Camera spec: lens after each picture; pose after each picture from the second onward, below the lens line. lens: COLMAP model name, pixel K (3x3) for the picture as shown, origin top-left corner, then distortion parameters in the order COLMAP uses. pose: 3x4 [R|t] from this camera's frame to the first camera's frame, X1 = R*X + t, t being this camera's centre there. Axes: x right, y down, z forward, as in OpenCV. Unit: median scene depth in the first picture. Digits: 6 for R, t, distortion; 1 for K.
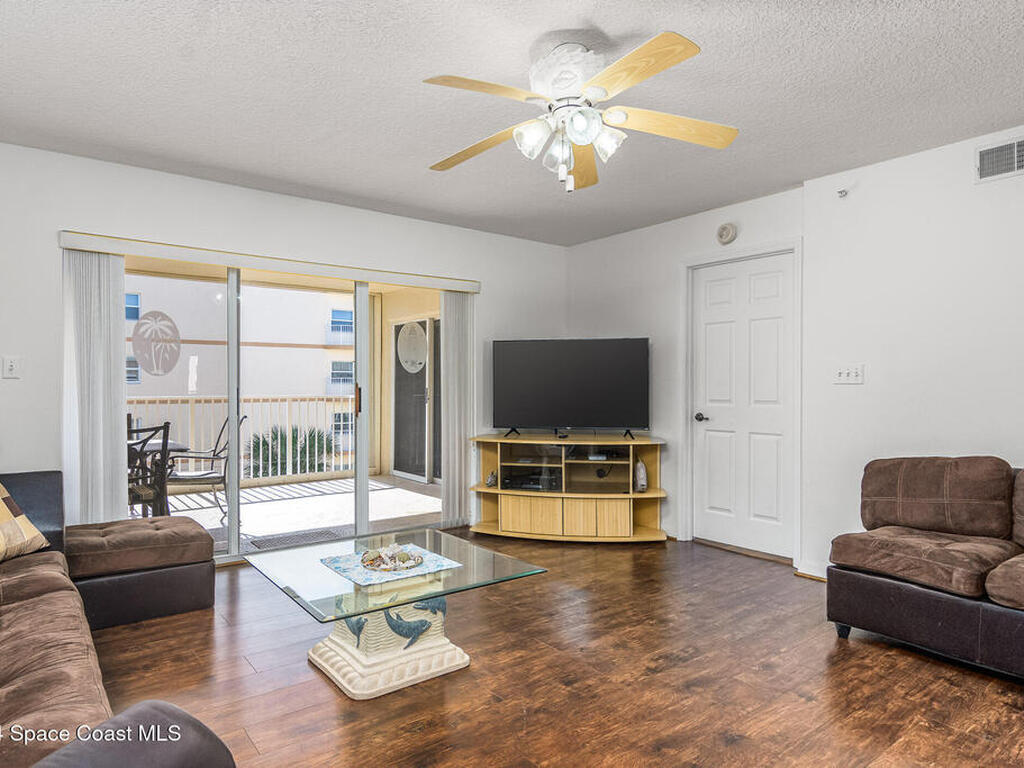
lens RADIAL K [[616.0, 0, 511.2], [0, 616.0, 387.3], [0, 0, 1]] dist [0.000583, 0.000011]
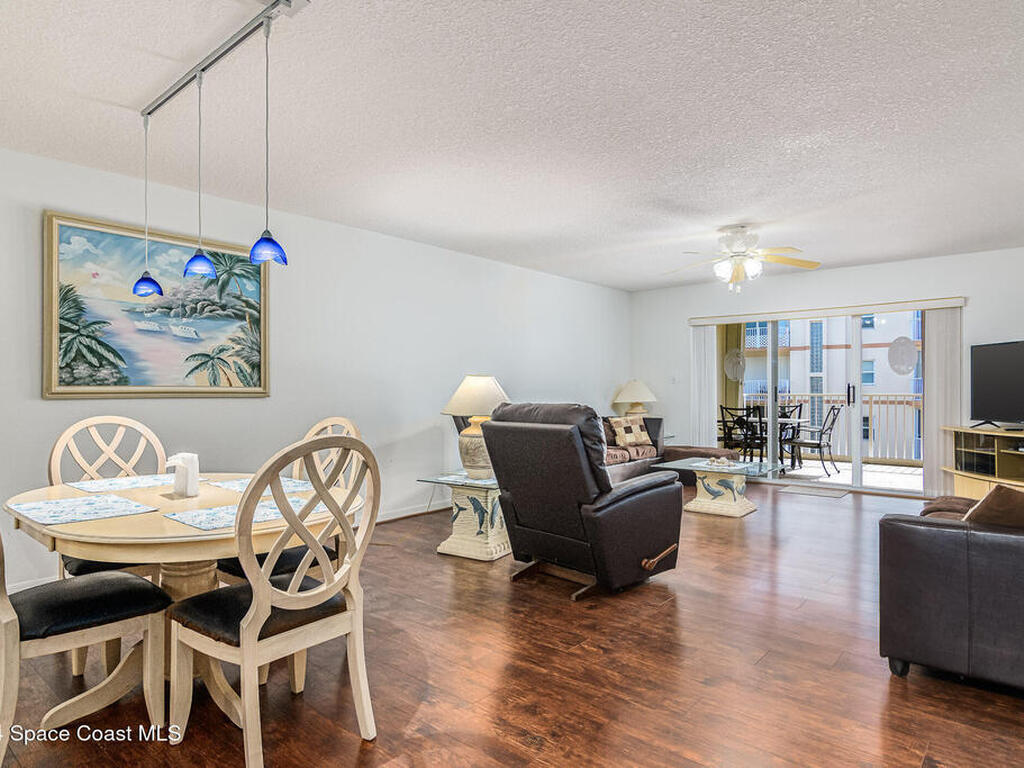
lens RADIAL K [[616.0, 0, 511.5], [0, 616.0, 387.2], [0, 0, 1]] dist [0.000583, 0.000011]
pose [[0.204329, -0.009263, -0.978858, 1.002923], [0.007346, 0.999942, -0.007929, 0.007492], [0.978875, -0.005570, 0.204385, -0.103577]]
